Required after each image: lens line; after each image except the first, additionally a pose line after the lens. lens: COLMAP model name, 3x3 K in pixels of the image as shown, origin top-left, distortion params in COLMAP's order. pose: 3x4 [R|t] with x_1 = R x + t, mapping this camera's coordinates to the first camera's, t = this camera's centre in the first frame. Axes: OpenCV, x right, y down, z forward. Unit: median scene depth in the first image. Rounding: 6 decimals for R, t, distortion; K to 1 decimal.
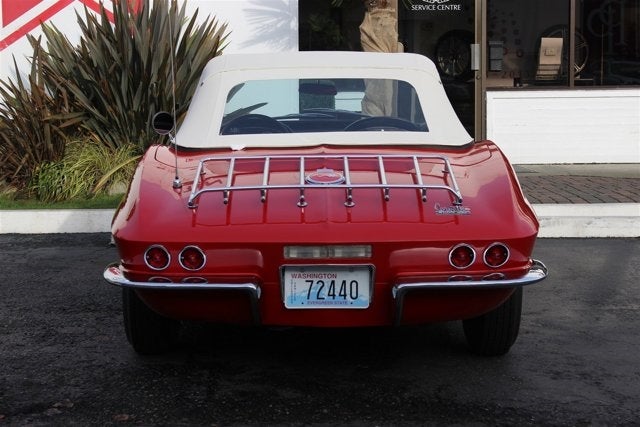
lens RADIAL K [[1351.1, 0, 320.0], [0, 1351.1, 213.5], [0, 0, 1]] dist [0.023866, 0.143652]
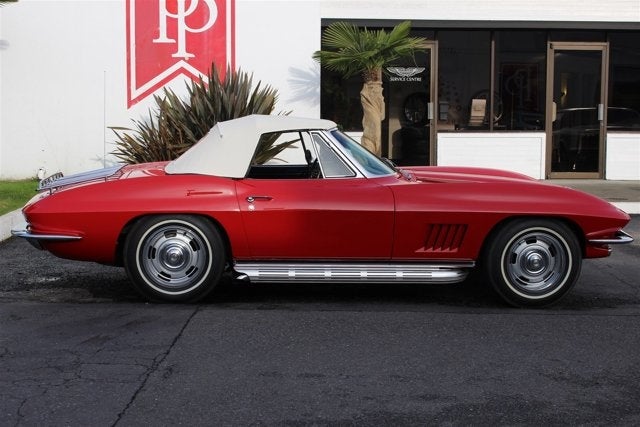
lens RADIAL K [[1019.4, 0, 320.0], [0, 1019.4, 213.5], [0, 0, 1]] dist [-0.026843, -0.003615]
pose [[0.999876, 0.009628, 0.012449, -0.032315], [-0.009521, 0.999918, -0.008607, 0.017602], [-0.012531, 0.008488, 0.999885, -0.215632]]
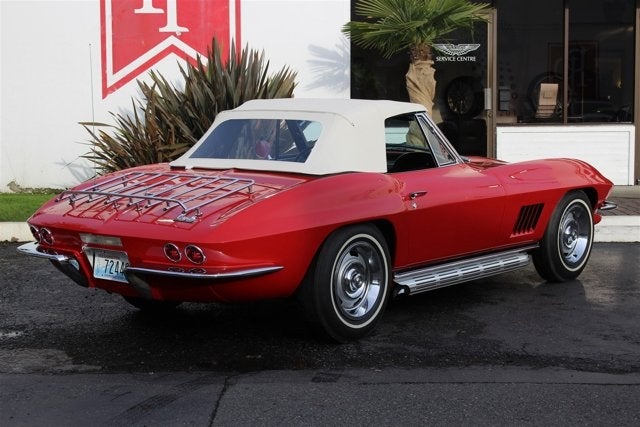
lens RADIAL K [[1192.8, 0, 320.0], [0, 1192.8, 213.5], [0, 0, 1]] dist [-0.001623, 0.118352]
pose [[0.999835, 0.001070, 0.018147, -0.068561], [-0.000769, 0.999862, -0.016580, 0.008060], [-0.018162, 0.016563, 0.999698, -0.098470]]
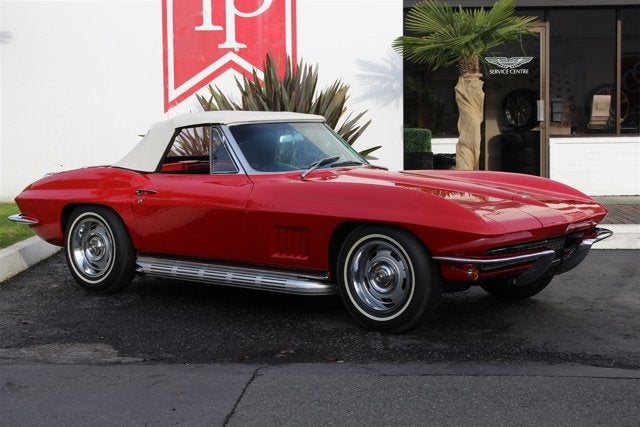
lens RADIAL K [[1192.8, 0, 320.0], [0, 1192.8, 213.5], [0, 0, 1]] dist [-0.001623, 0.118352]
pose [[0.998864, 0.000241, -0.047656, -0.043818], [-0.001626, 0.999578, -0.029012, 0.014455], [0.047629, 0.029056, 0.998442, -0.134143]]
